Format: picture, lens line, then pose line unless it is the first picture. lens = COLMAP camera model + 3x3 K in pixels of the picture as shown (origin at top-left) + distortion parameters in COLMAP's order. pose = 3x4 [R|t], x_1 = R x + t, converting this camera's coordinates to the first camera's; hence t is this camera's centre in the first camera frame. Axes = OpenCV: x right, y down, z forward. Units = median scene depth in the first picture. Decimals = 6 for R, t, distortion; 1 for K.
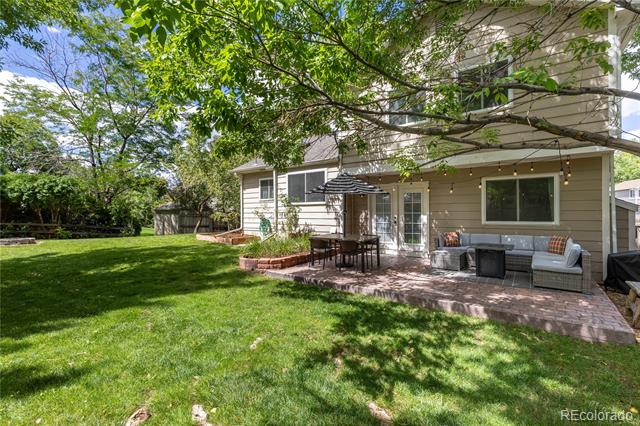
lens RADIAL K [[290.1, 0, 318.1], [0, 290.1, 211.8], [0, 0, 1]] dist [0.010893, -0.000844]
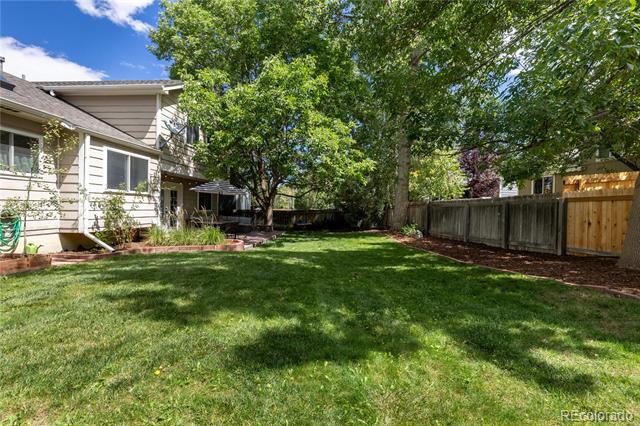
lens RADIAL K [[290.1, 0, 318.6], [0, 290.1, 213.2], [0, 0, 1]] dist [0.010893, -0.000844]
pose [[-0.521390, -0.017158, 0.853146, -1.122870], [-0.017983, 0.999797, 0.009117, 0.017012], [-0.853129, -0.010588, -0.521592, 1.045754]]
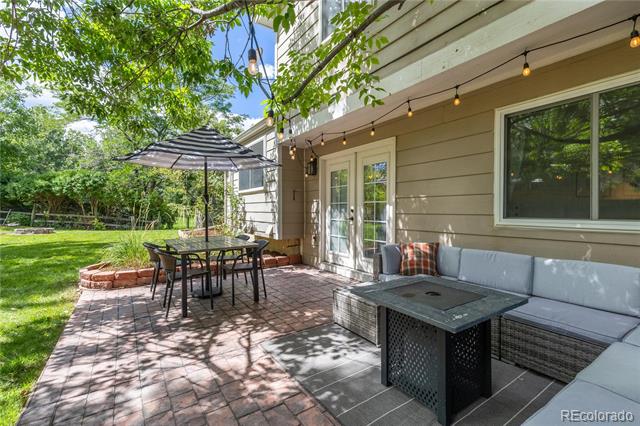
lens RADIAL K [[290.1, 0, 316.7], [0, 290.1, 212.7], [0, 0, 1]] dist [0.010893, -0.000844]
pose [[0.935893, 0.009161, -0.352164, 0.381609], [-0.003615, 0.999859, 0.016401, 0.015265], [0.352265, -0.014077, 0.935795, 0.430632]]
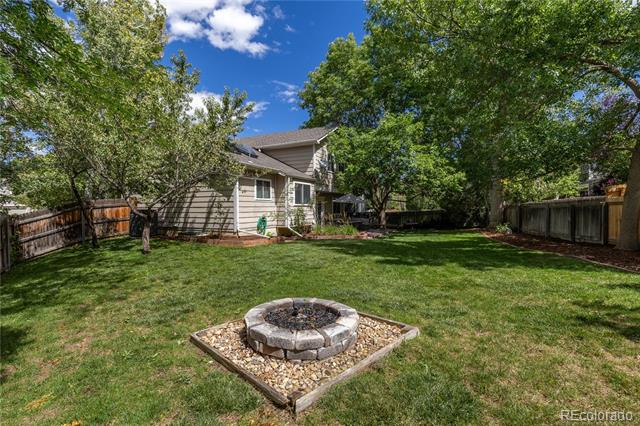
lens RADIAL K [[290.1, 0, 314.5], [0, 290.1, 218.1], [0, 0, 1]] dist [0.010893, -0.000844]
pose [[-0.154528, -0.024928, 0.987674, -1.624439], [0.002318, 0.999670, 0.025594, 0.001639], [-0.987986, 0.006244, -0.154419, 1.259927]]
